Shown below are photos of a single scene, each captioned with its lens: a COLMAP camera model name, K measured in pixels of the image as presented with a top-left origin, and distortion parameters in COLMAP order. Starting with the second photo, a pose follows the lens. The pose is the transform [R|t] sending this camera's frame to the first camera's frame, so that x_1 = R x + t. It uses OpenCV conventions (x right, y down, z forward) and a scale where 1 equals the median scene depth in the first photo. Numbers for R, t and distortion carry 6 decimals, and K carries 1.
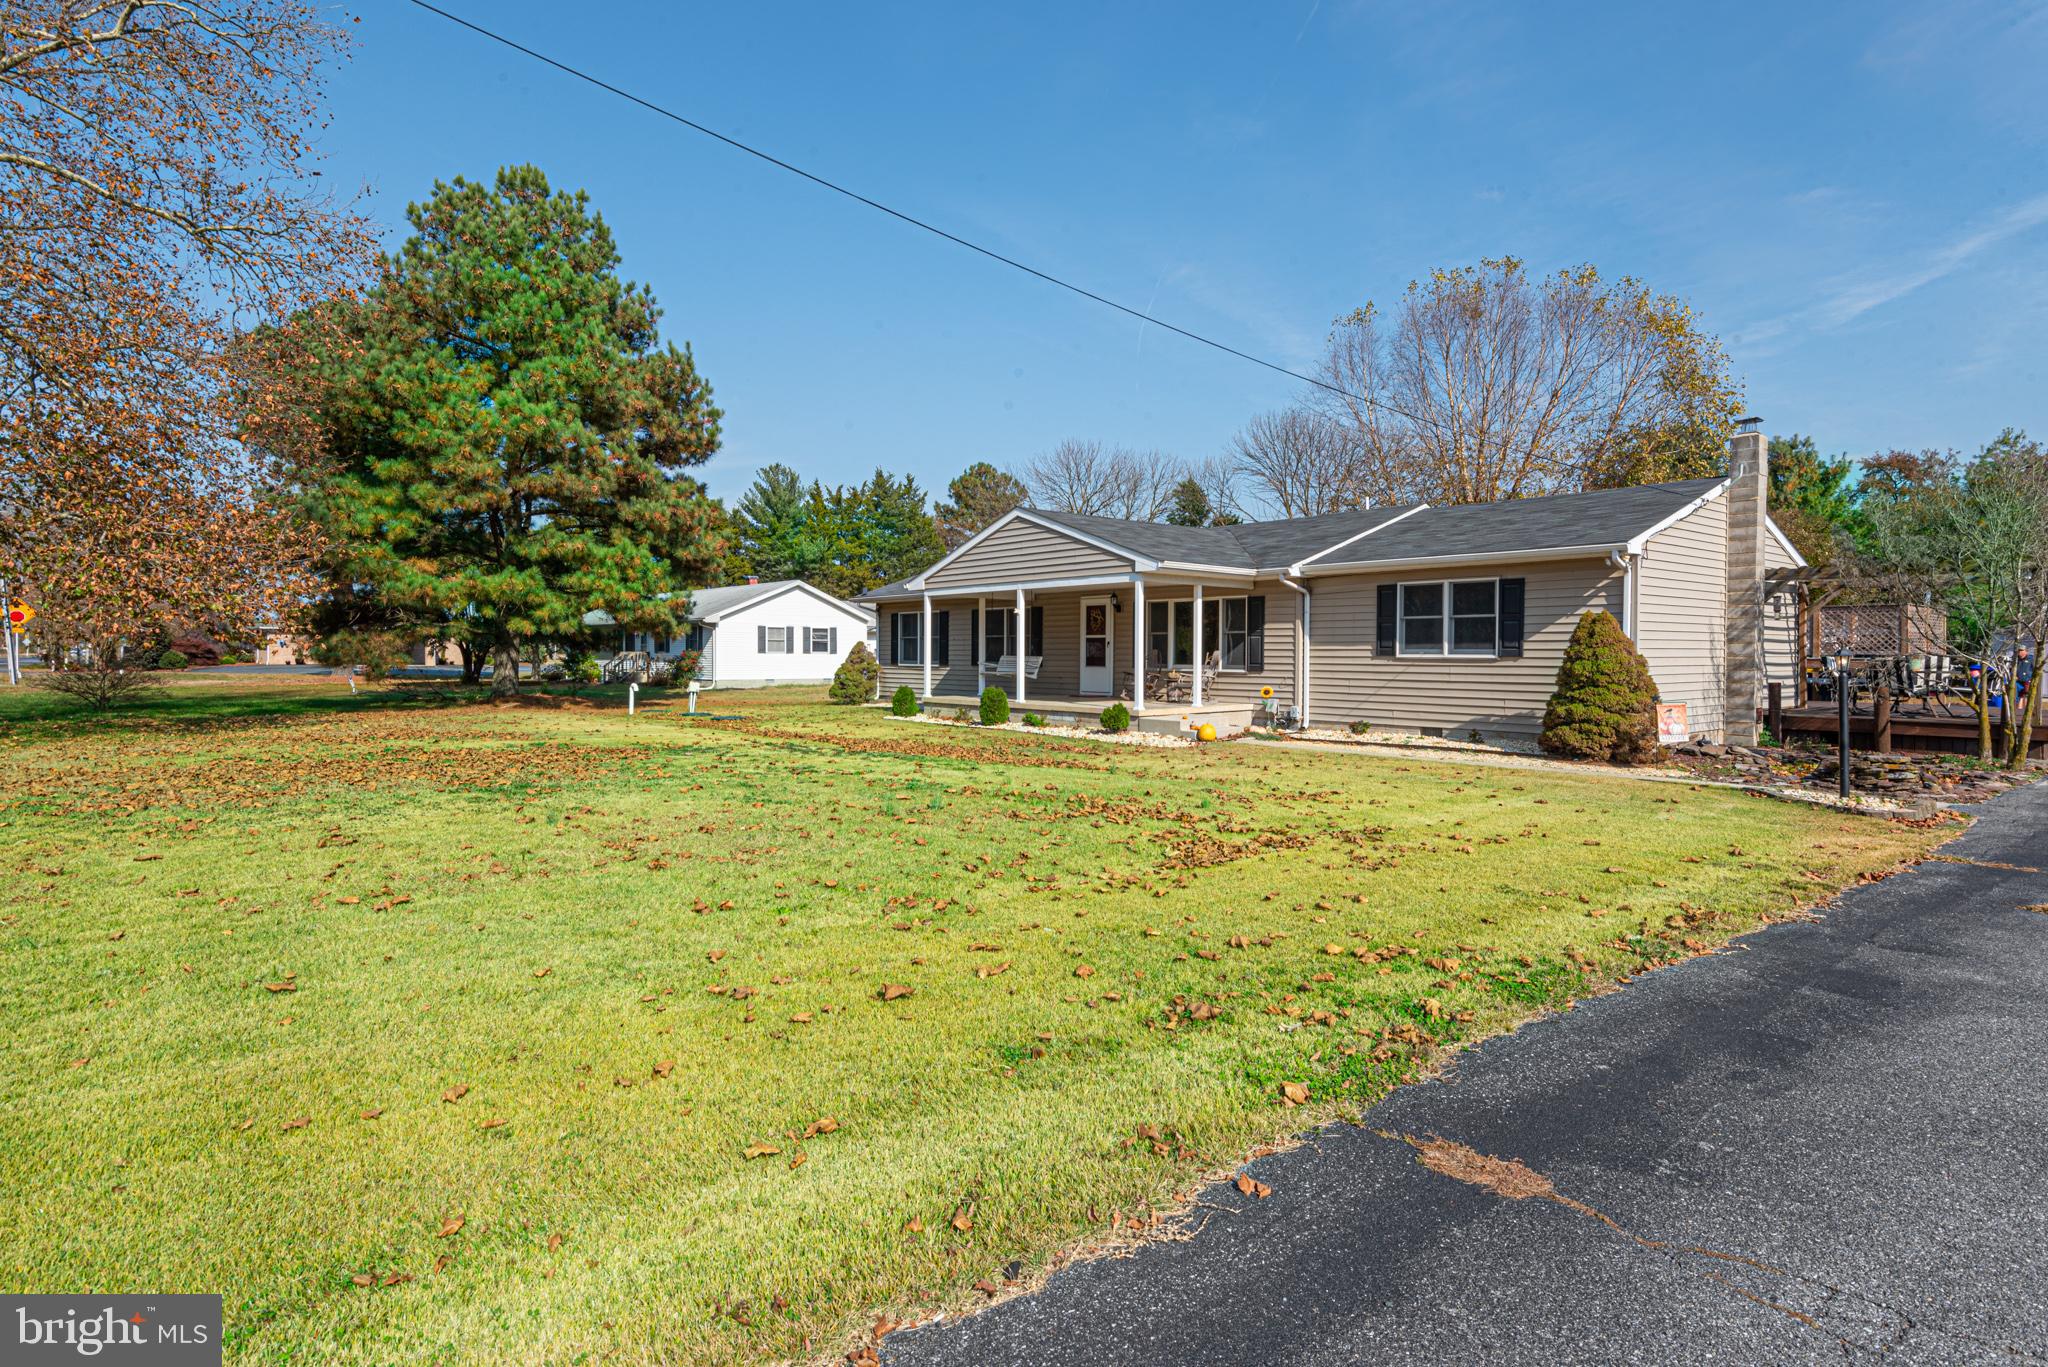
lens RADIAL K [[1071.6, 0, 1024.0], [0, 1071.6, 683.5], [0, 0, 1]] dist [0.019039, -0.000676]
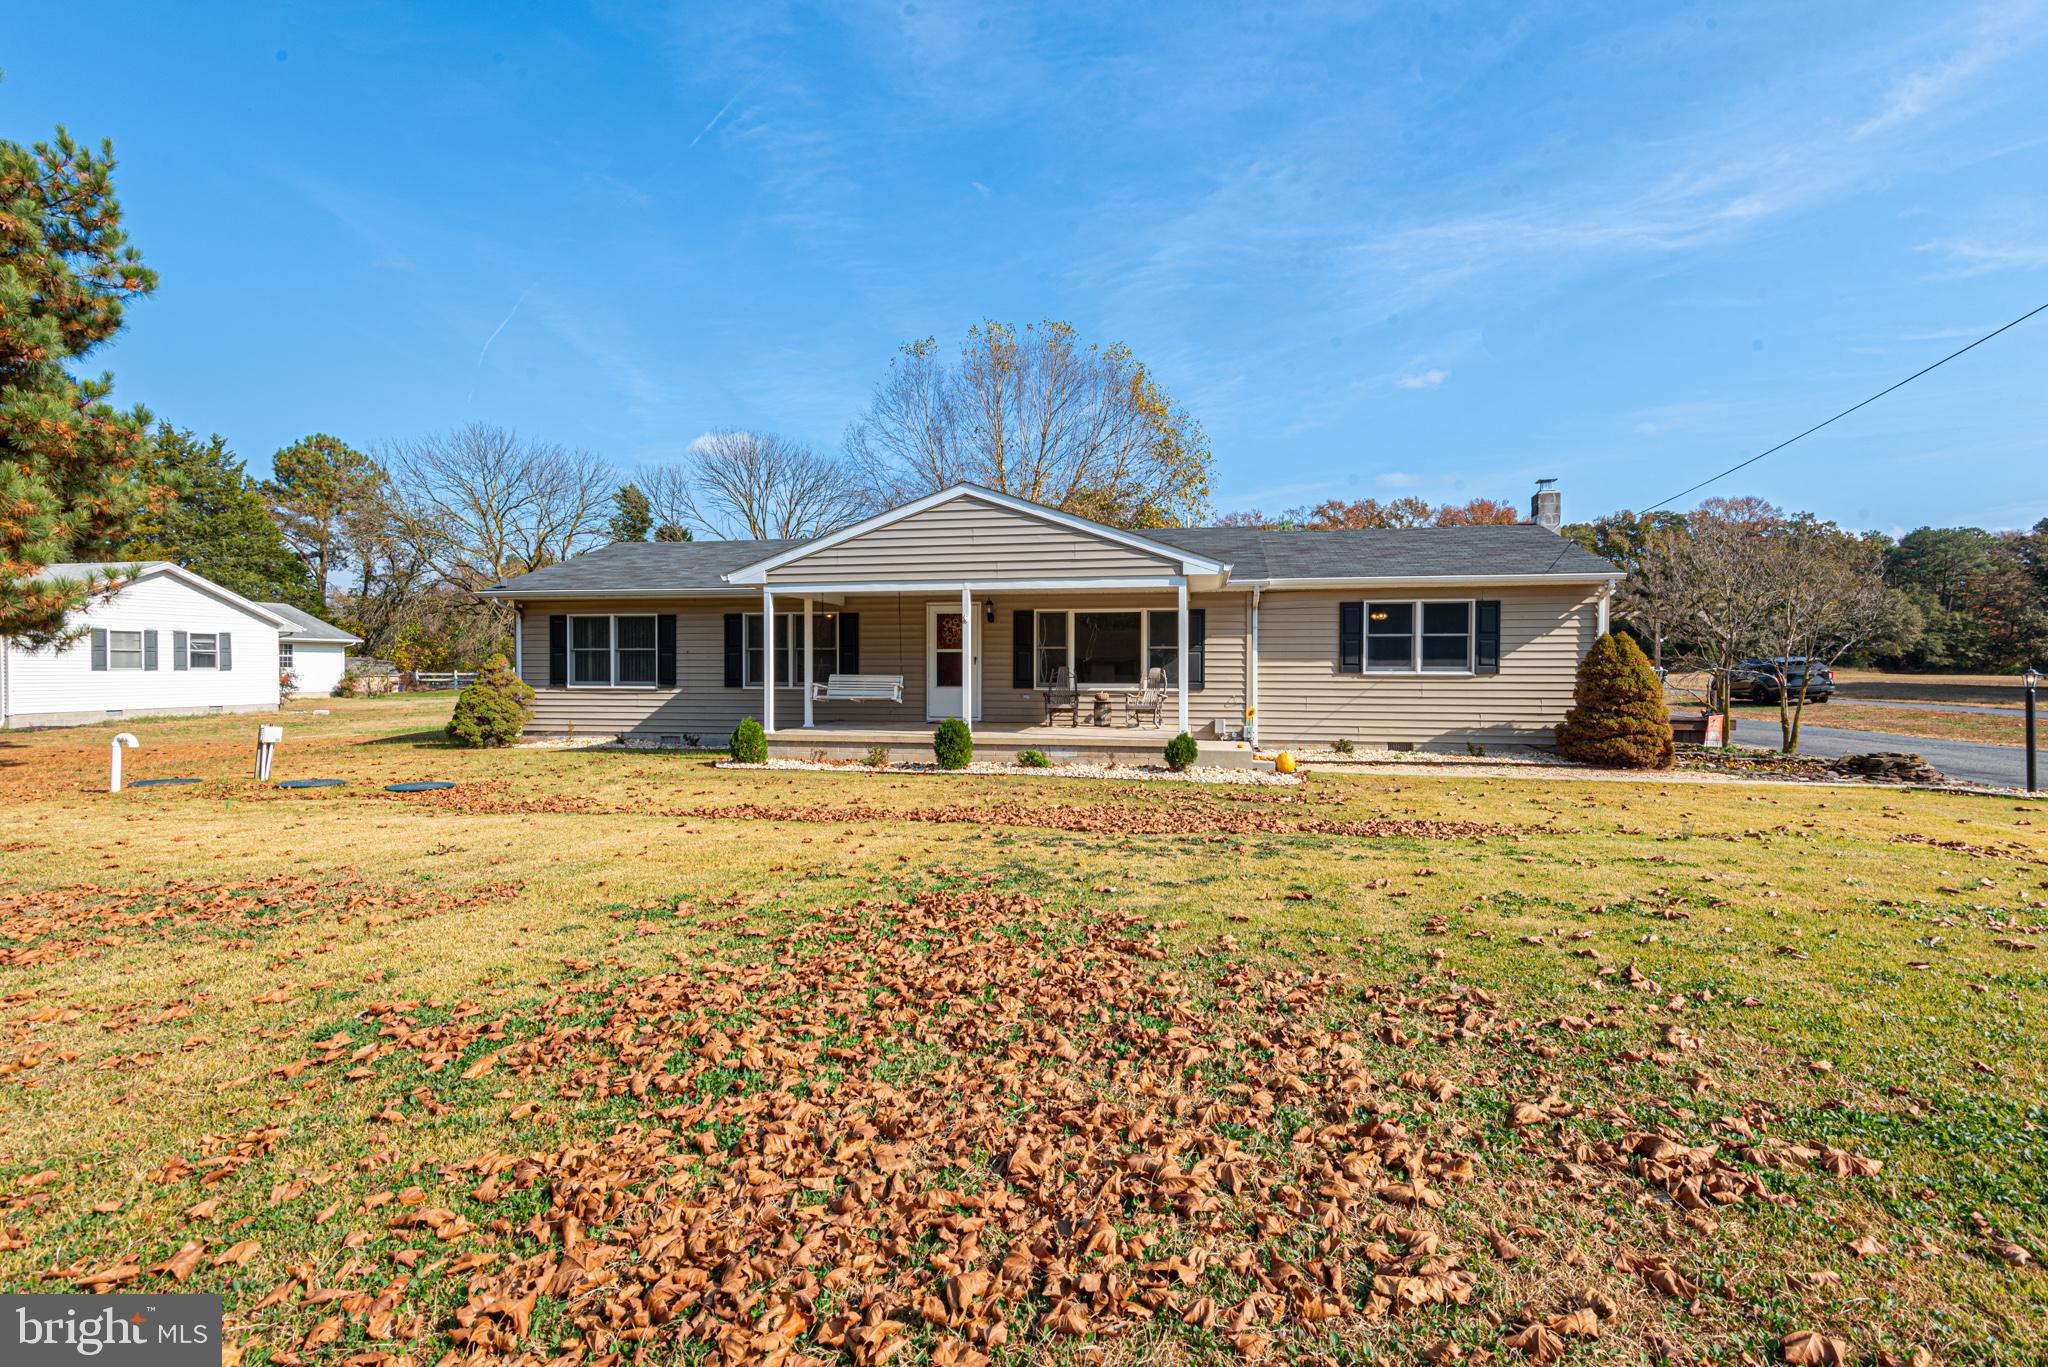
lens RADIAL K [[944.5, 0, 1024.0], [0, 944.5, 683.5], [0, 0, 1]] dist [0.037264, -0.021930]
pose [[0.775967, -0.015141, 0.630592, -0.424330], [0.020383, 0.999792, -0.001076, -0.019622], [-0.630444, 0.013688, 0.776114, 0.469609]]
